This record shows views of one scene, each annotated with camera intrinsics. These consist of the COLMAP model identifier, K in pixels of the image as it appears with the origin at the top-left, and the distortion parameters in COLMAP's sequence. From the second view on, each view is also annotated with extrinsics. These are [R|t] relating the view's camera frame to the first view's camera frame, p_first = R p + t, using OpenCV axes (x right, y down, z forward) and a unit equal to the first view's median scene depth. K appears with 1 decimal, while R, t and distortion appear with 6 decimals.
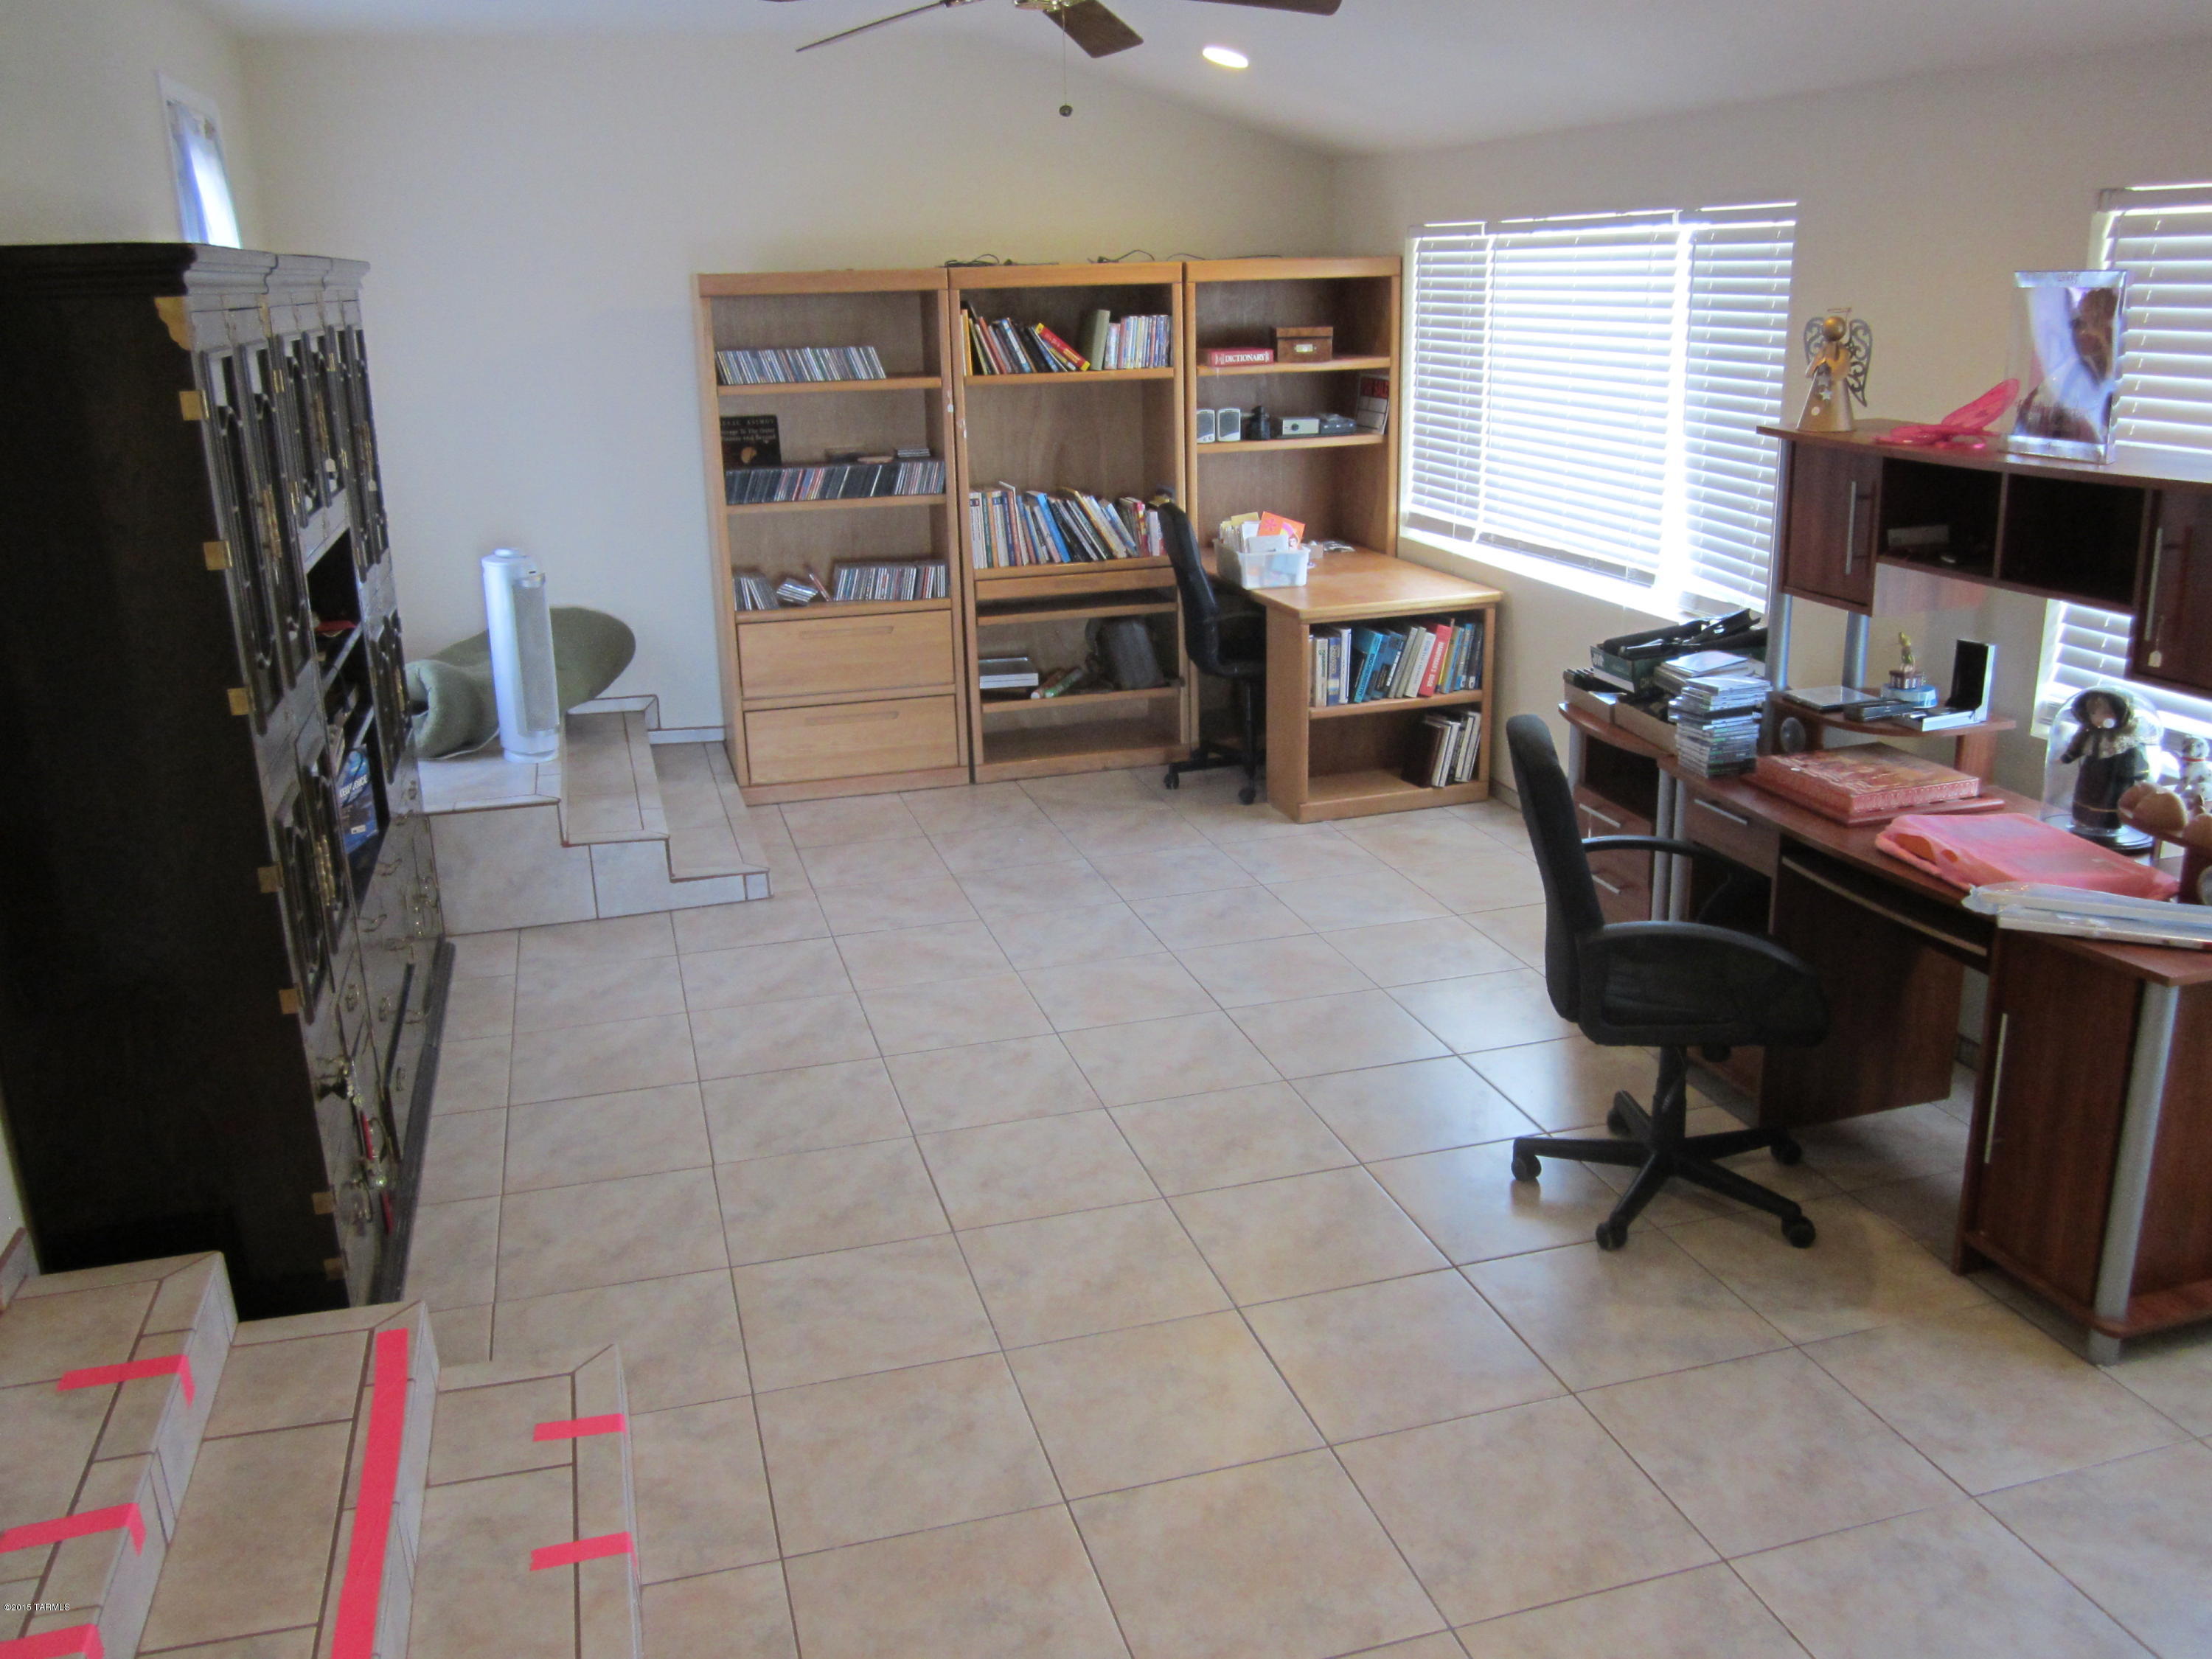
lens RADIAL K [[1836.5, 0, 1108.6], [0, 1836.5, 826.0], [0, 0, 1]] dist [-0.047915, 0.023261]
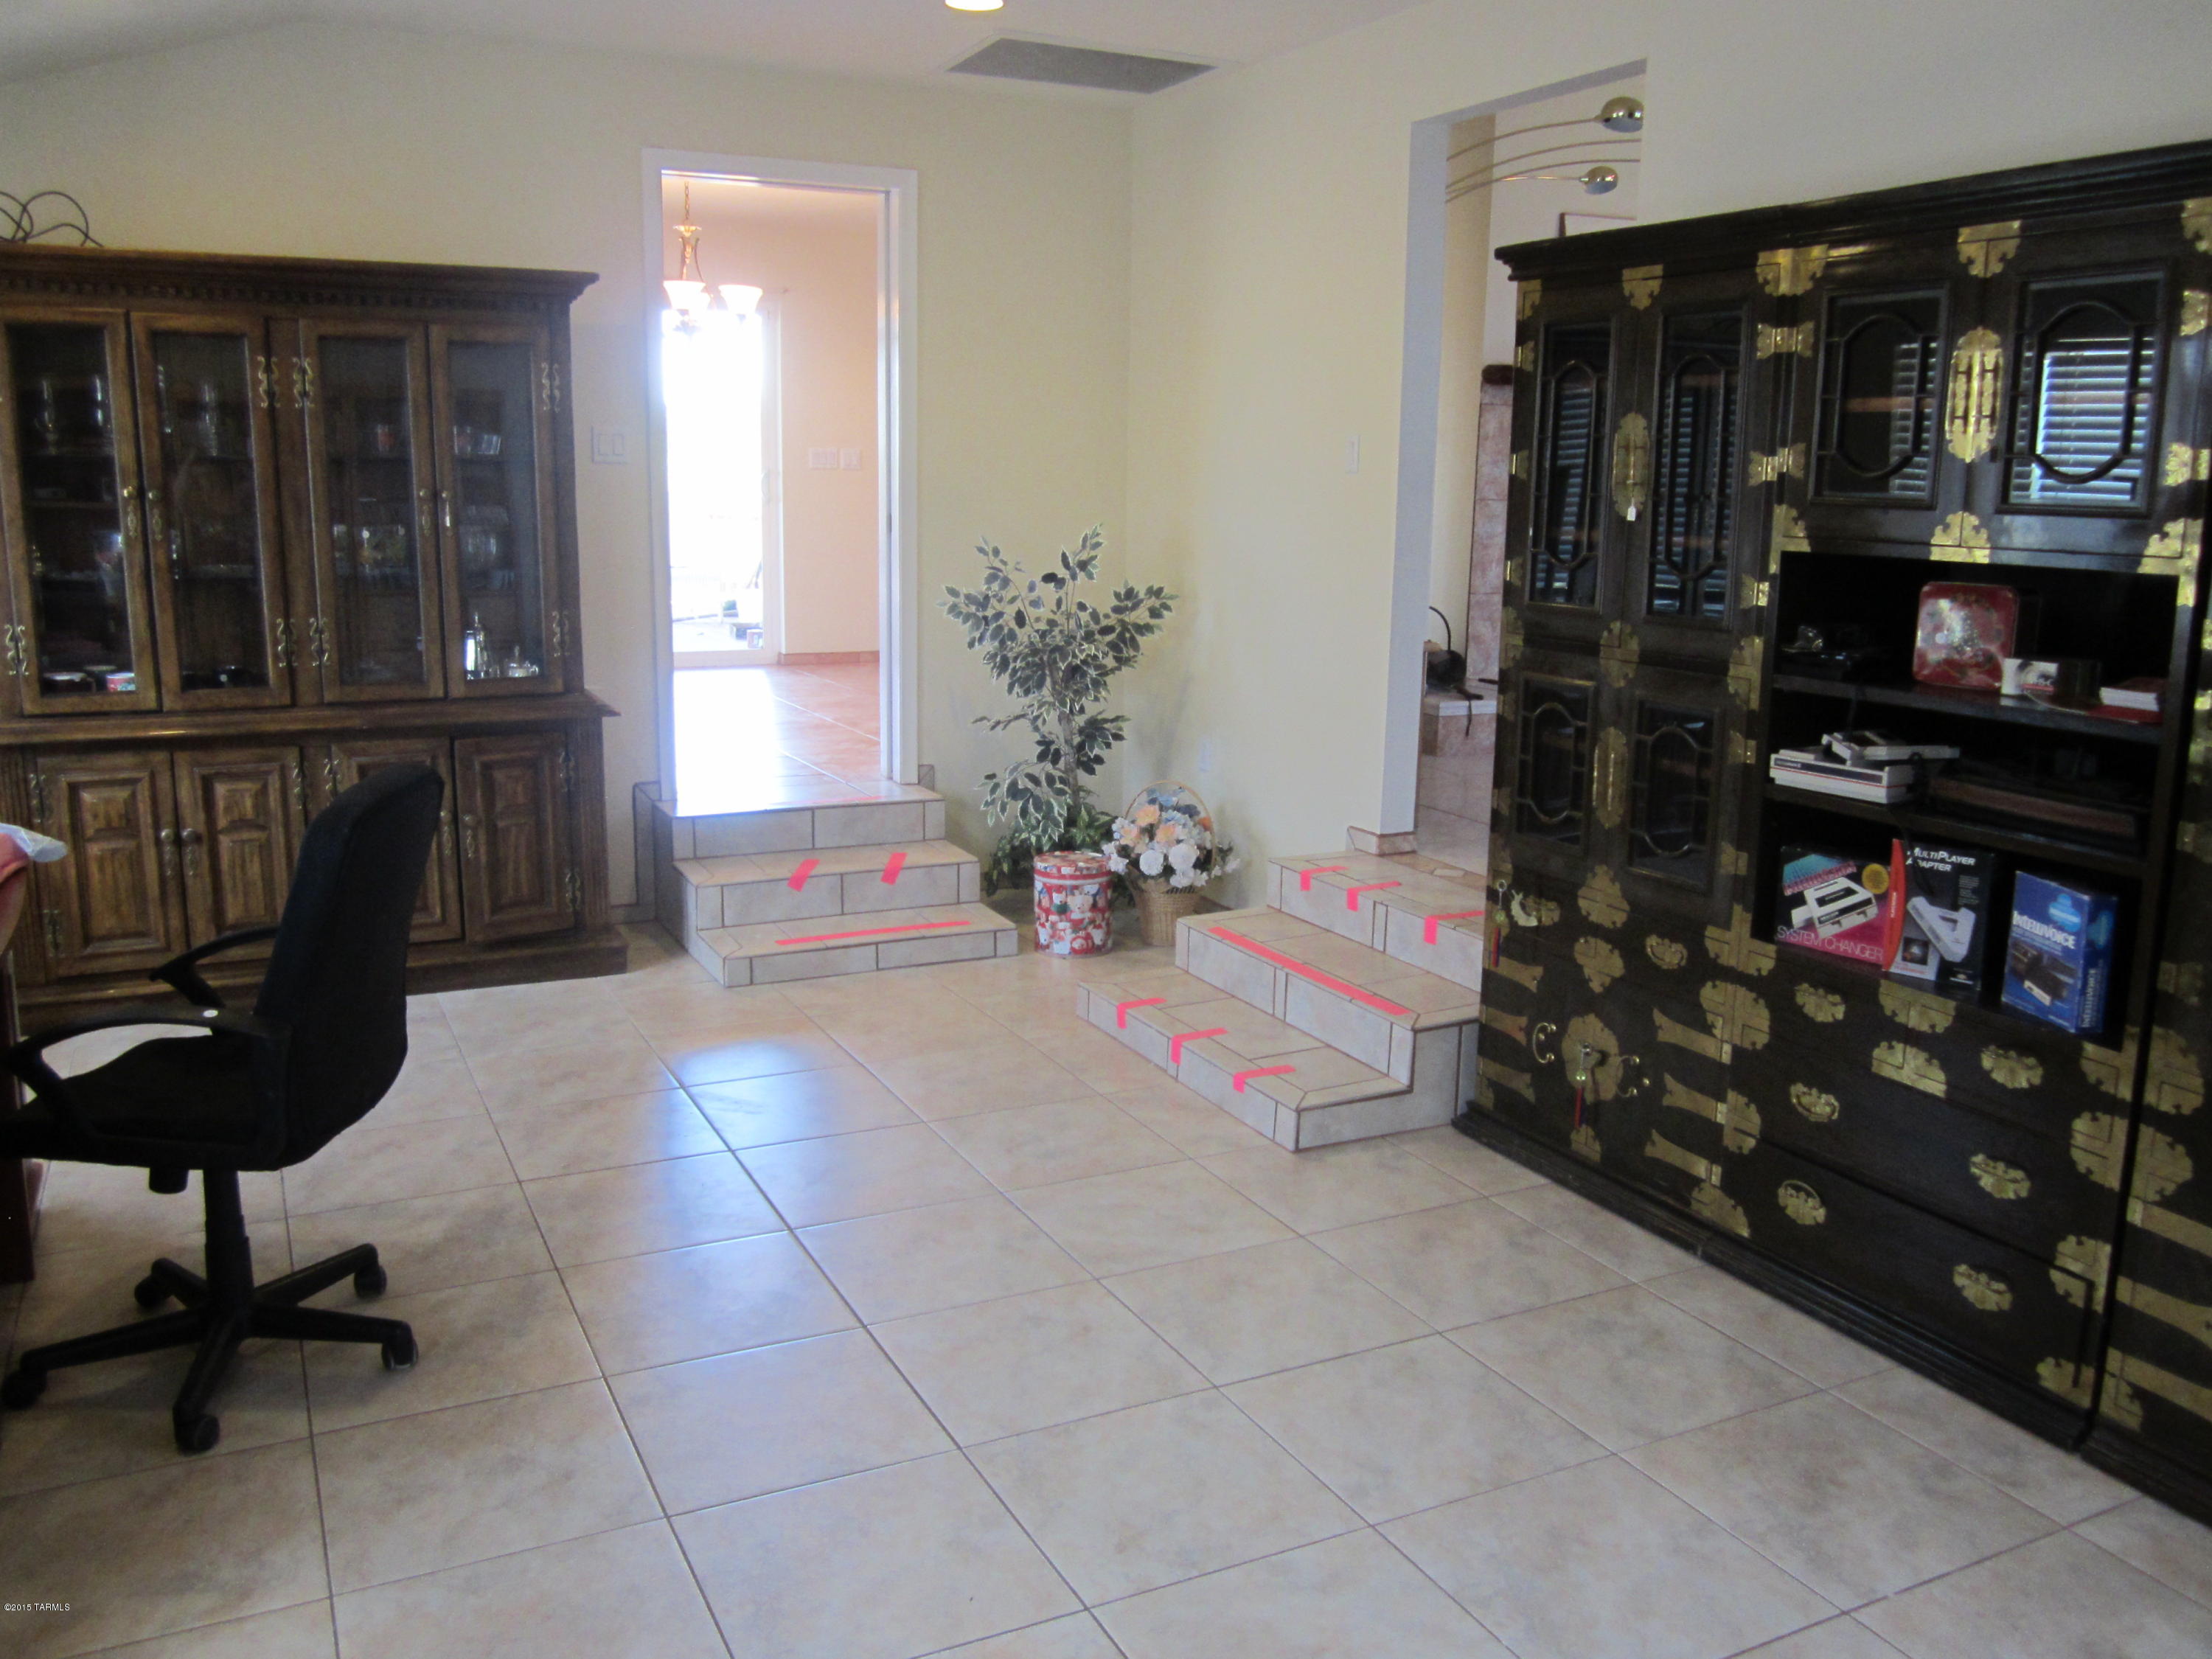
lens RADIAL K [[1836.5, 0, 1108.7], [0, 1836.5, 830.2], [0, 0, 1]] dist [-0.047915, 0.023261]
pose [[-0.983763, 0.038809, -0.175223, 0.055928], [-0.050081, 0.878193, 0.475677, -0.384274], [0.172341, 0.476729, -0.861991, 1.598918]]
